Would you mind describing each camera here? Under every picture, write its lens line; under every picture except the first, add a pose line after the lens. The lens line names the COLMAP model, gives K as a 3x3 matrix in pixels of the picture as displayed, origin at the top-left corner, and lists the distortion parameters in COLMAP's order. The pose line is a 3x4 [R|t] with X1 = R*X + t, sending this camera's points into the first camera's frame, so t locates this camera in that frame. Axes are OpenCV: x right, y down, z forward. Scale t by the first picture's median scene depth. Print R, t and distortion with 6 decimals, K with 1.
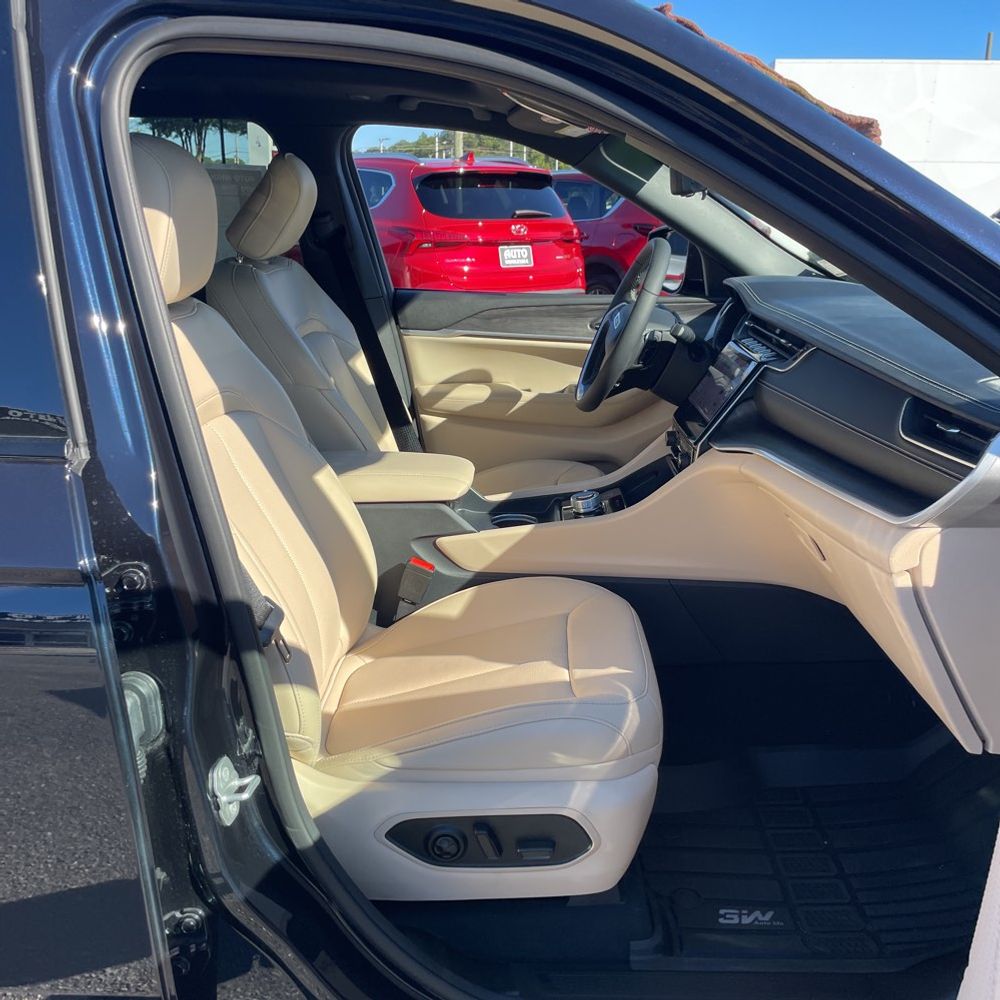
lens RADIAL K [[1011.6, 0, 513.5], [0, 1011.6, 497.6], [0, 0, 1]] dist [0.094682, -0.133042]
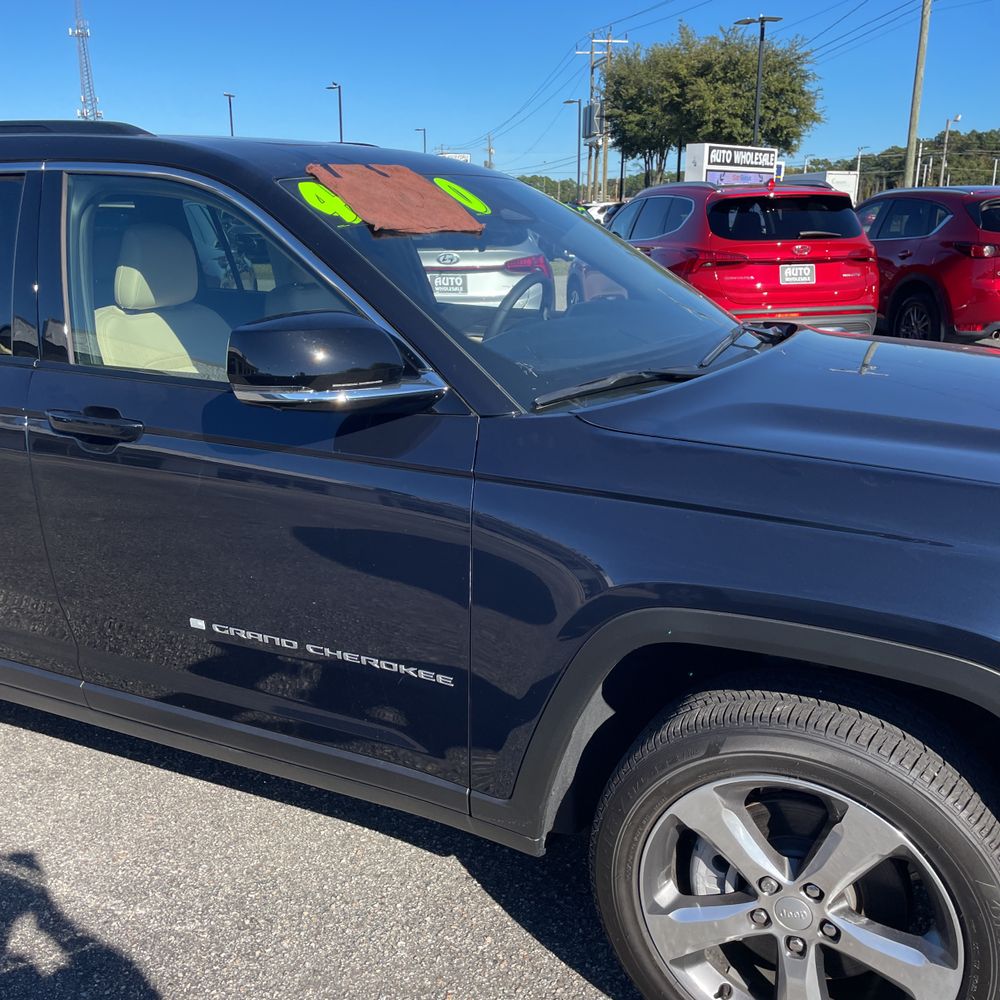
lens RADIAL K [[1009.6, 0, 511.8], [0, 1009.6, 518.0], [0, 0, 1]] dist [0.090277, -0.121330]
pose [[0.904640, 0.109411, -0.411893, 0.198993], [-0.106171, 0.993870, 0.030819, 0.017167], [0.412741, 0.015851, 0.910711, -0.100121]]
